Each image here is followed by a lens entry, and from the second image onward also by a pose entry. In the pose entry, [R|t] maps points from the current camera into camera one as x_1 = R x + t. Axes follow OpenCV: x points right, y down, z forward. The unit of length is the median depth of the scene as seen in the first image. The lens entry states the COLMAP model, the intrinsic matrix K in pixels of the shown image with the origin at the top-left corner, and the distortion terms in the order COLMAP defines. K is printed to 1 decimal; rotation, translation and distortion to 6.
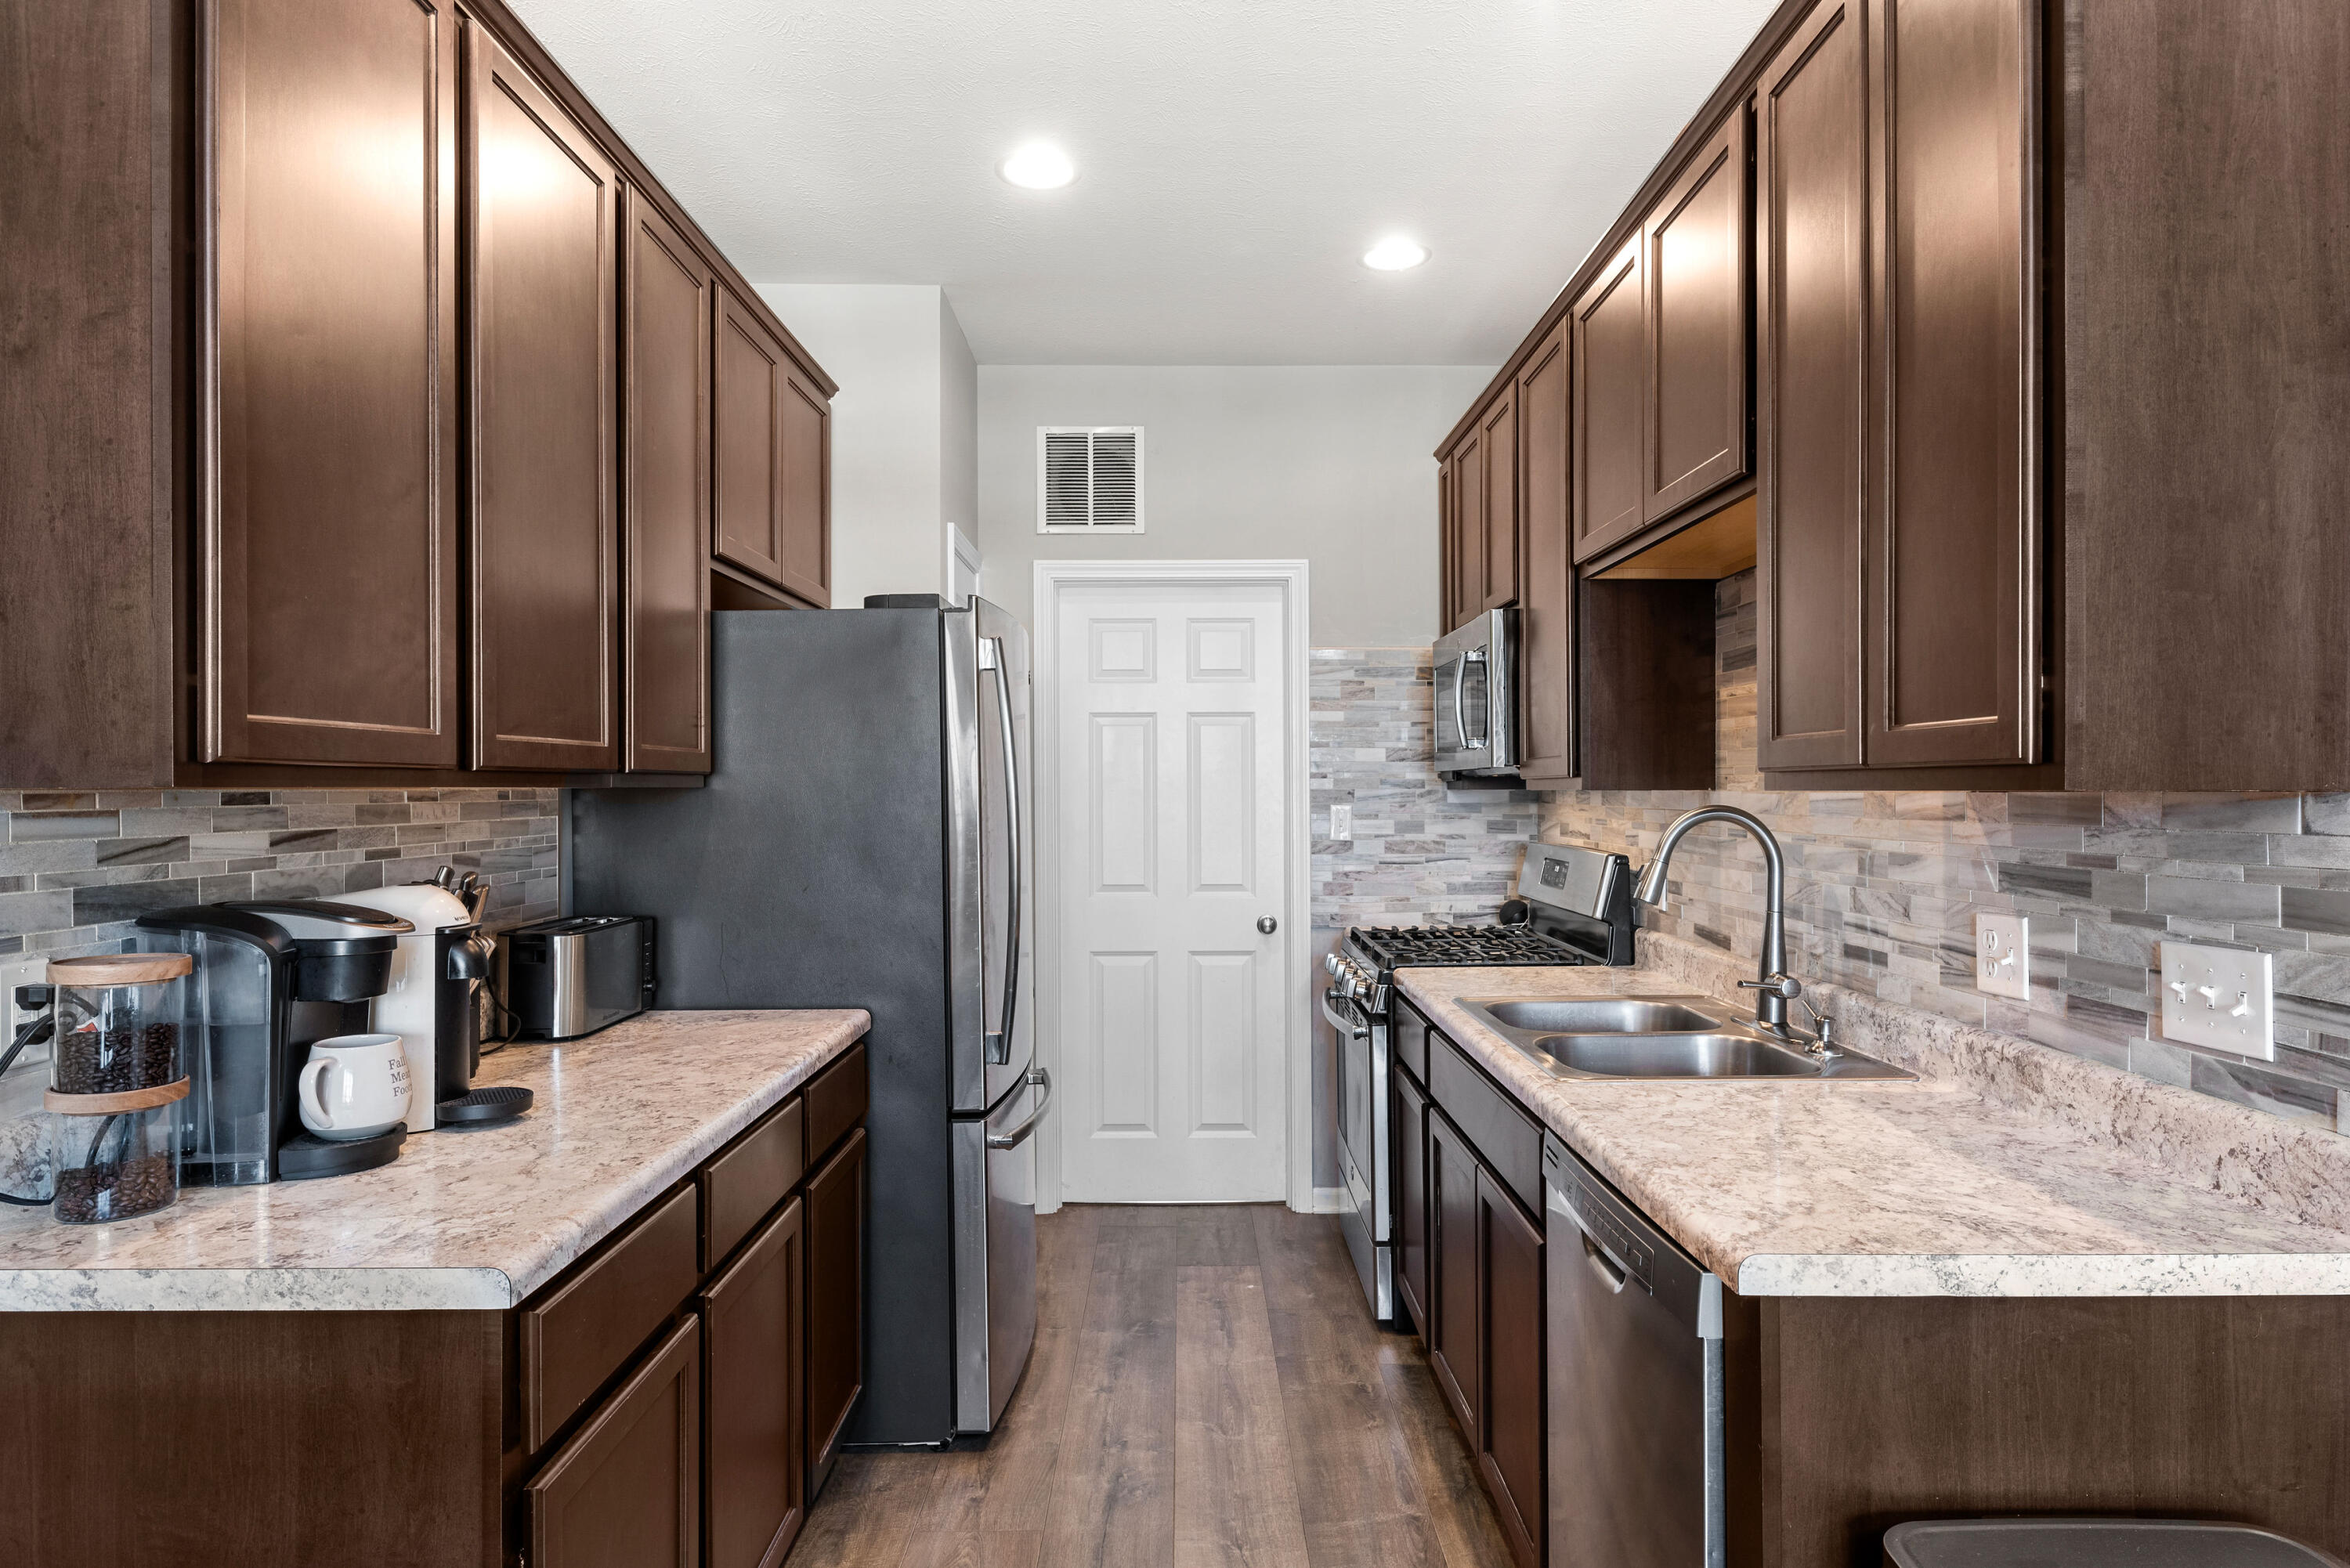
lens RADIAL K [[1351.5, 0, 1175.0], [0, 1351.5, 784.0], [0, 0, 1]] dist [0.002401, -0.001033]
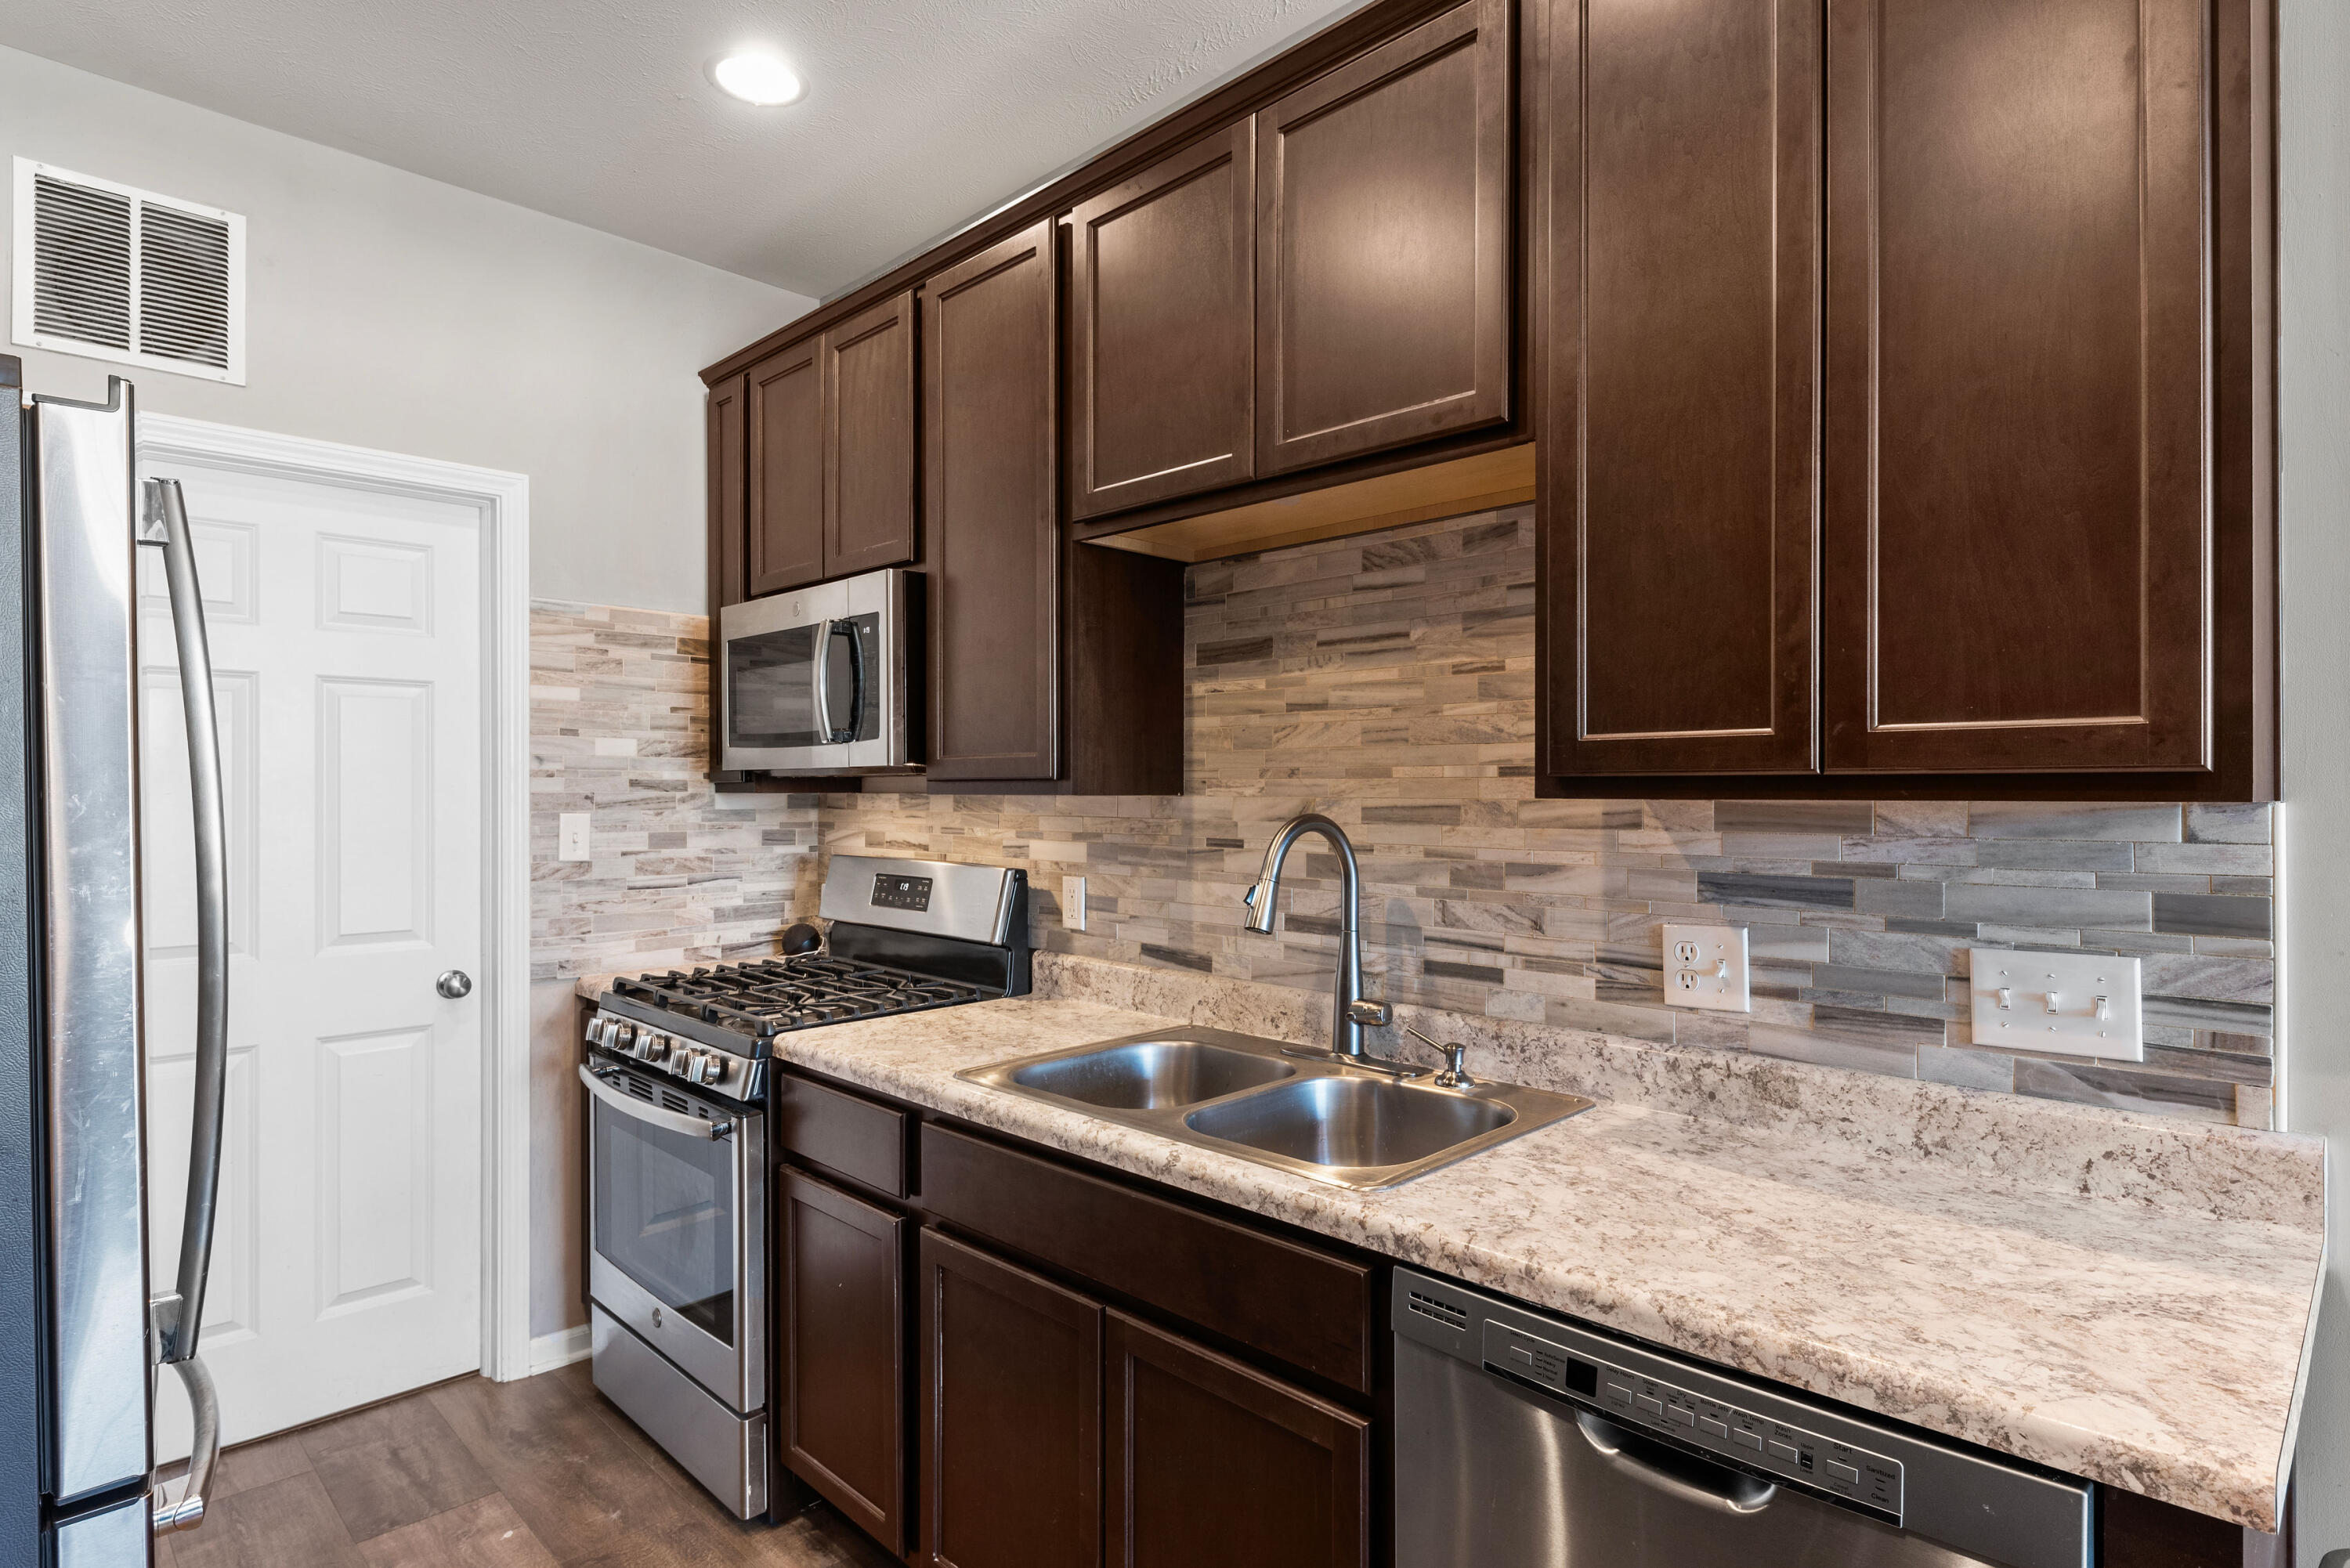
lens RADIAL K [[1227.8, 0, 1175.0], [0, 1227.8, 784.0], [0, 0, 1]] dist [0.012968, -0.009076]
pose [[0.702488, 0.006622, 0.711665, -0.290972], [-0.005802, 0.999977, -0.003578, -0.000122], [-0.711672, -0.001616, 0.702510, 0.653470]]
